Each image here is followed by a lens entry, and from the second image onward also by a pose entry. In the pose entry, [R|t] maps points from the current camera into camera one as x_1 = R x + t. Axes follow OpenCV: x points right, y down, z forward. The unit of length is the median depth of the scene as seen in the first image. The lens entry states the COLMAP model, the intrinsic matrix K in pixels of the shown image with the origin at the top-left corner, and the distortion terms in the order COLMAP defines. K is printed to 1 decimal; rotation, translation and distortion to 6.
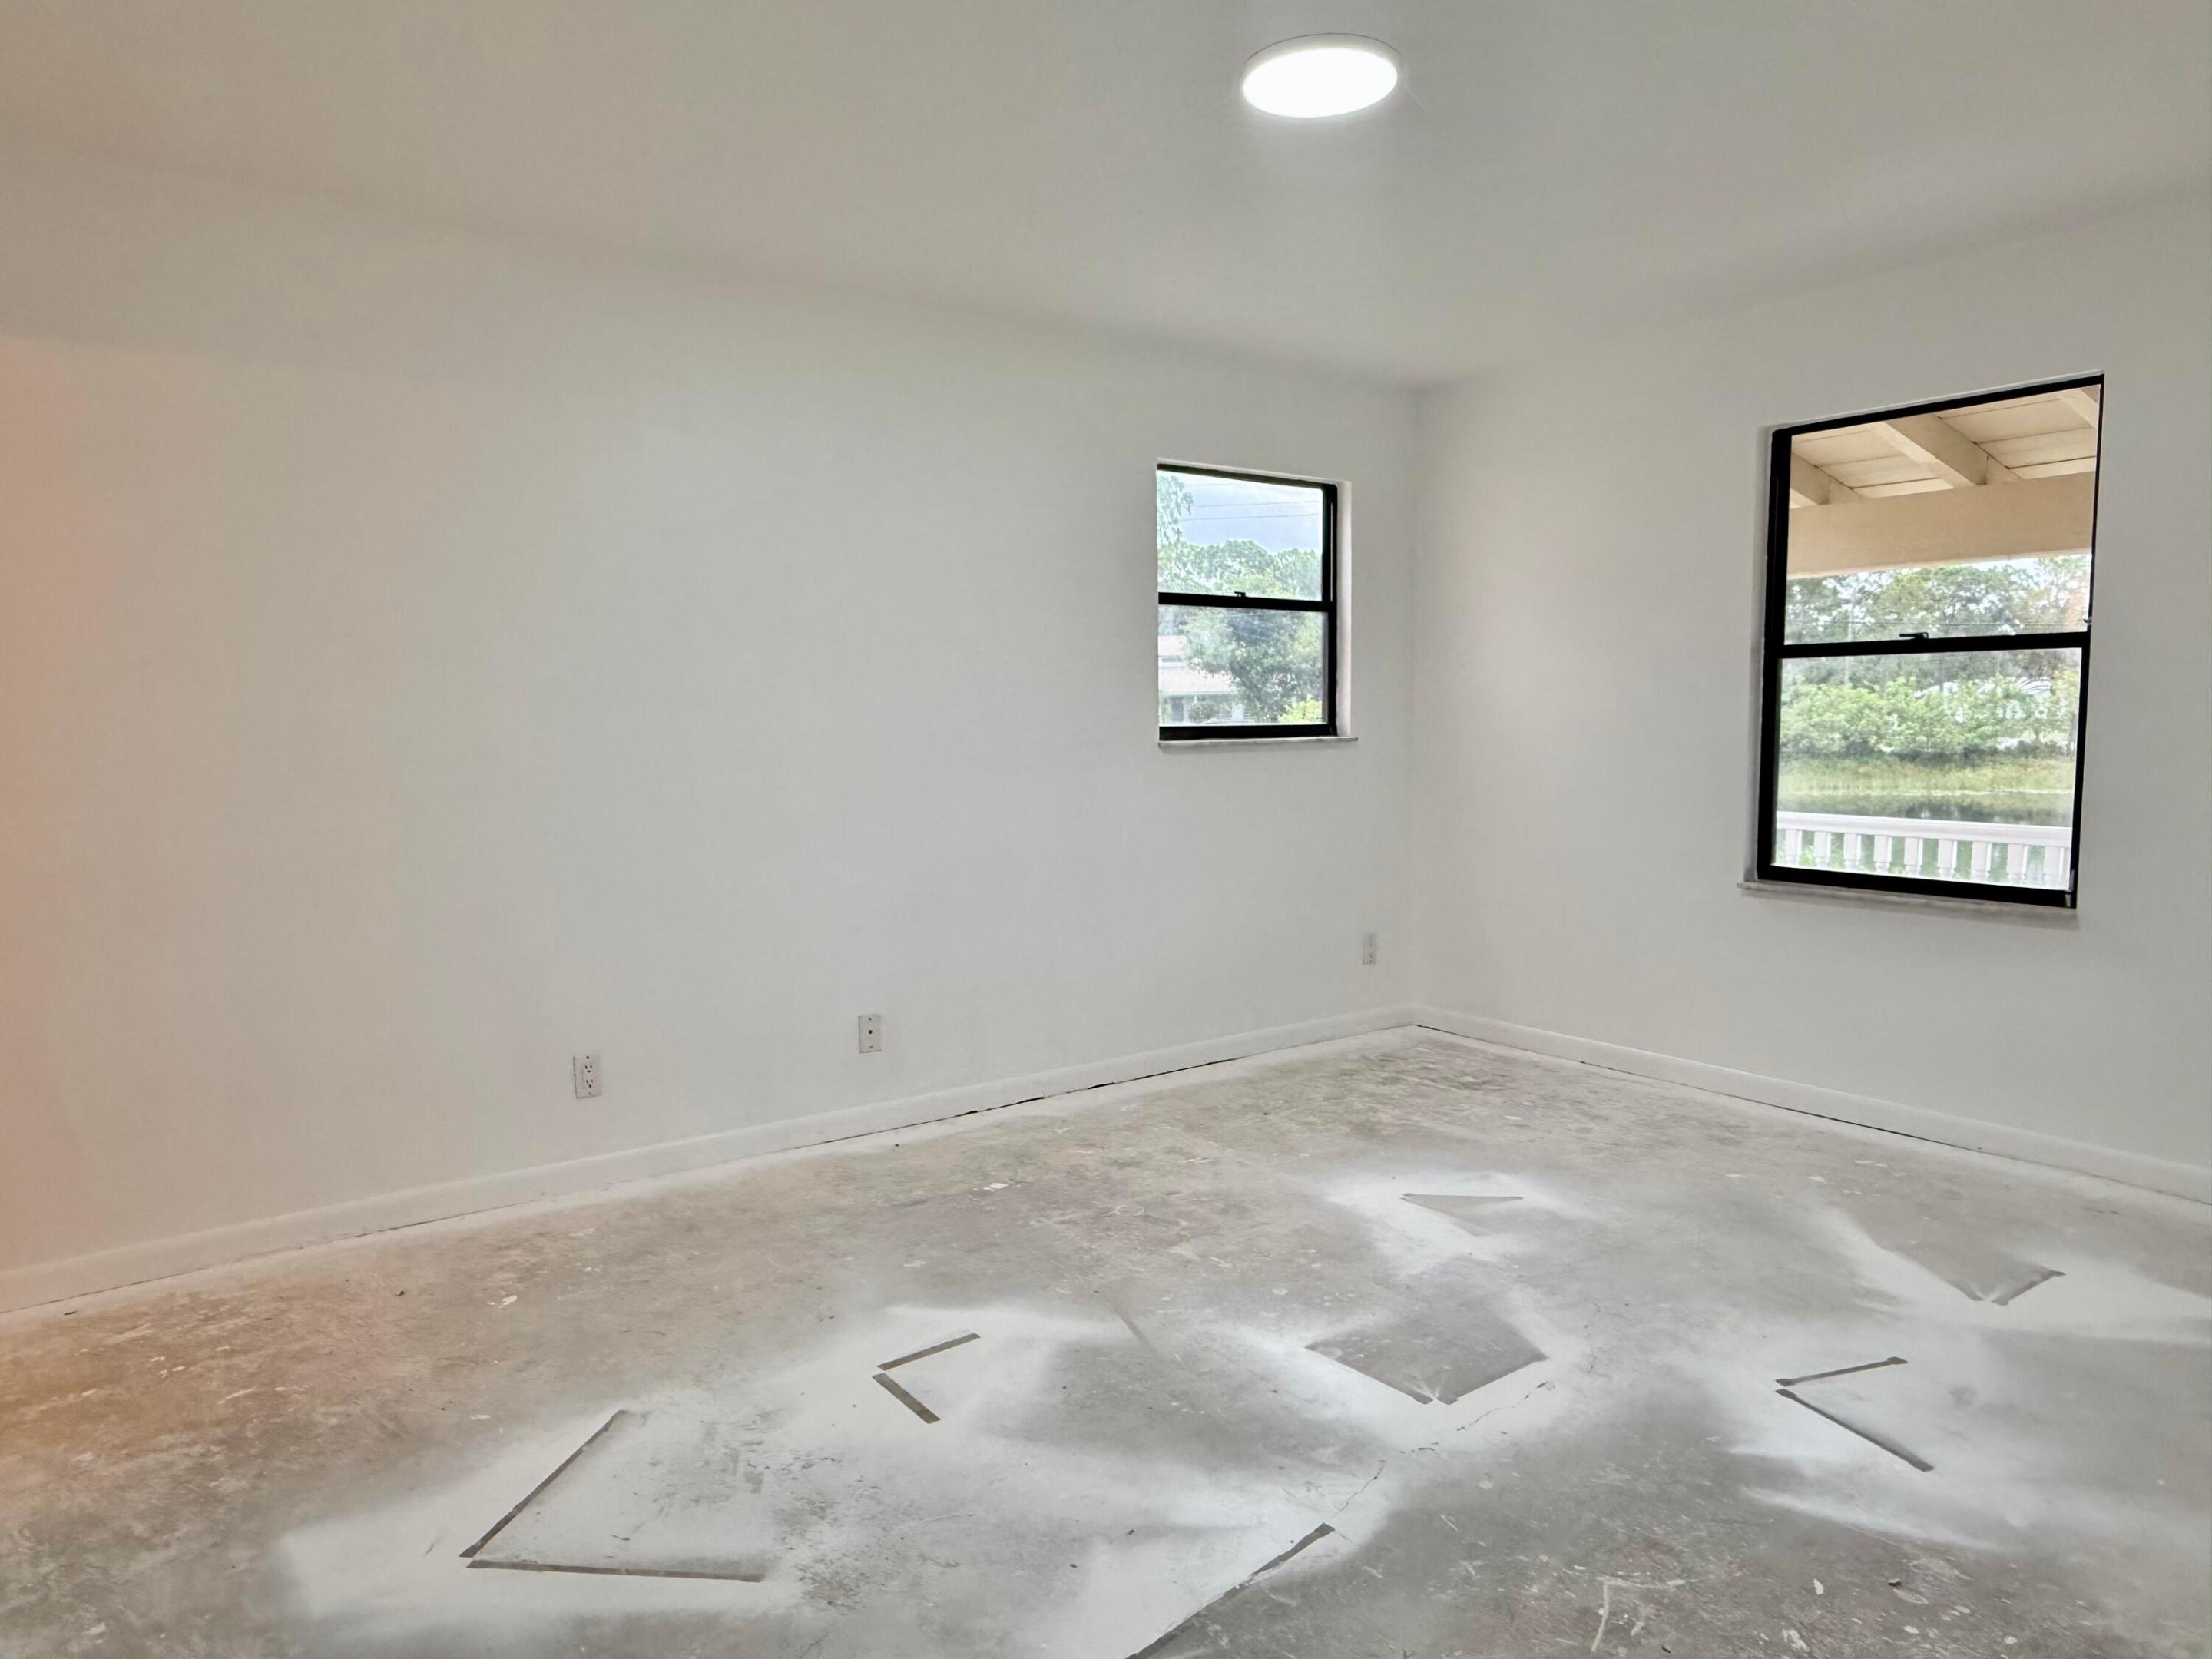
lens RADIAL K [[1402.6, 0, 1096.4], [0, 1402.6, 836.3], [0, 0, 1]] dist [0.002834, -0.003353]
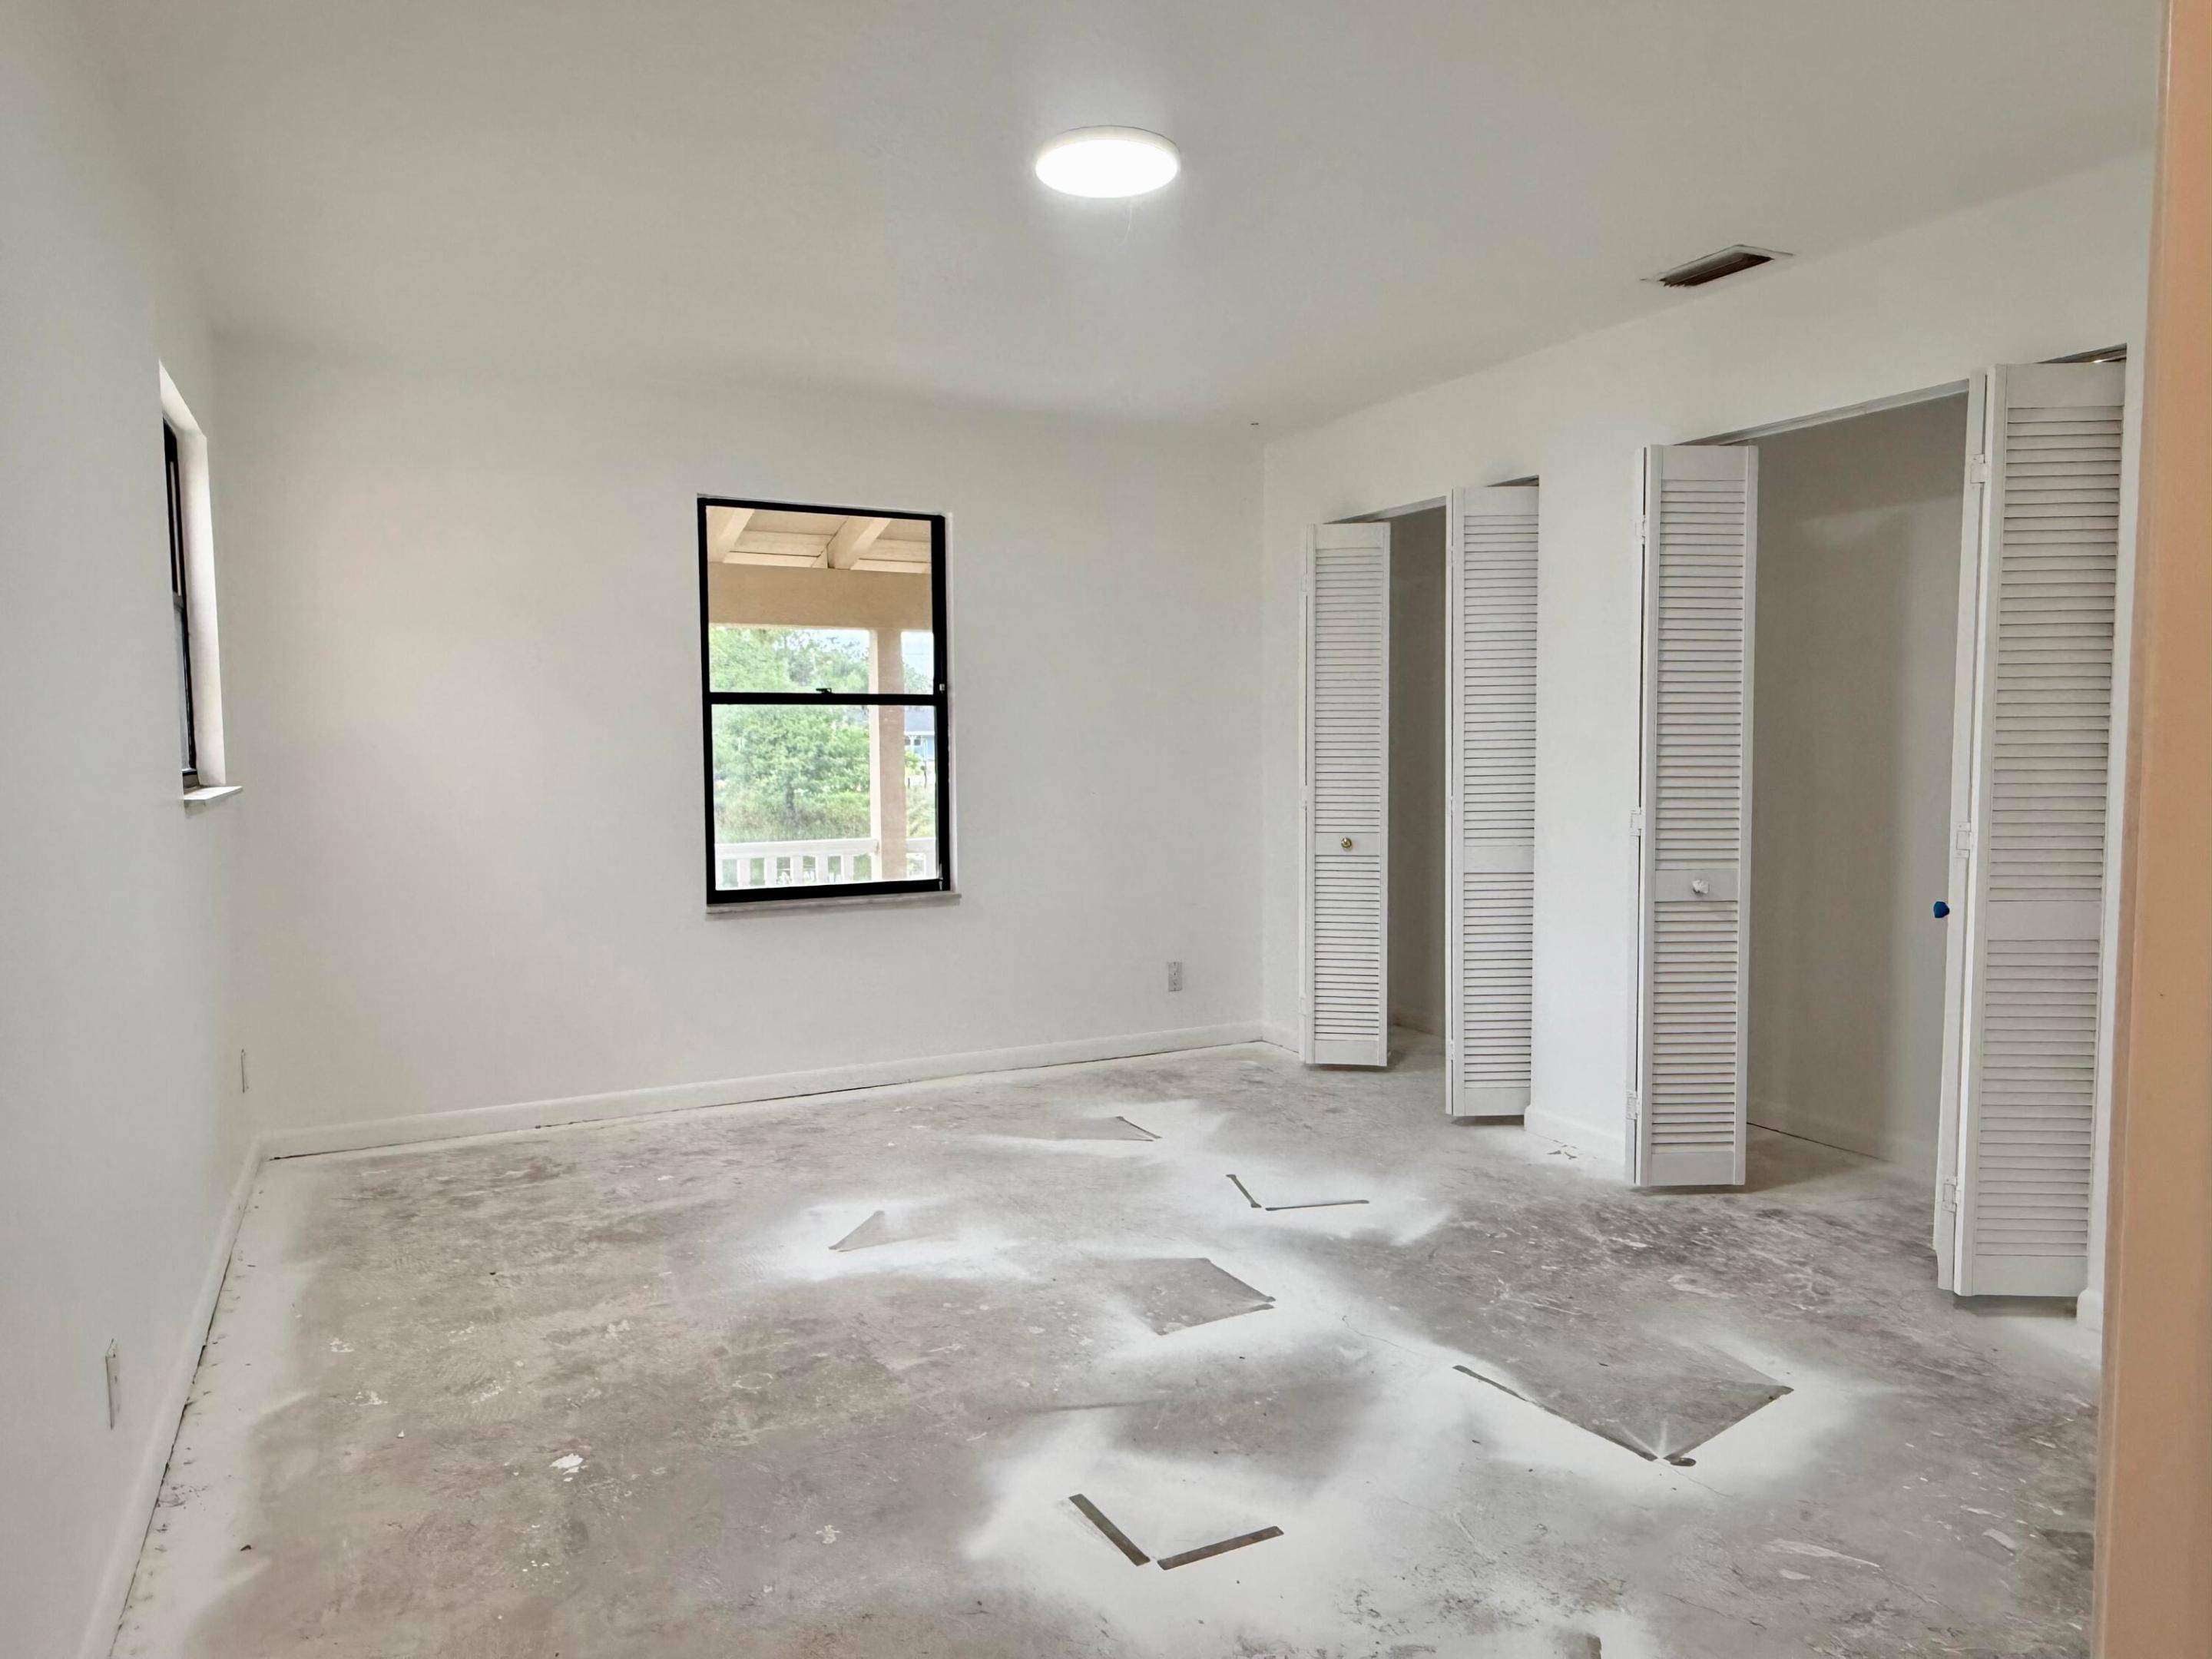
lens RADIAL K [[1402.6, 0, 1096.4], [0, 1402.6, 836.3], [0, 0, 1]] dist [0.002834, -0.003353]
pose [[0.163039, -0.059579, 0.984819, -0.659680], [0.090202, 0.994895, 0.045255, -0.052710], [-0.982488, 0.081454, 0.167581, 0.611979]]
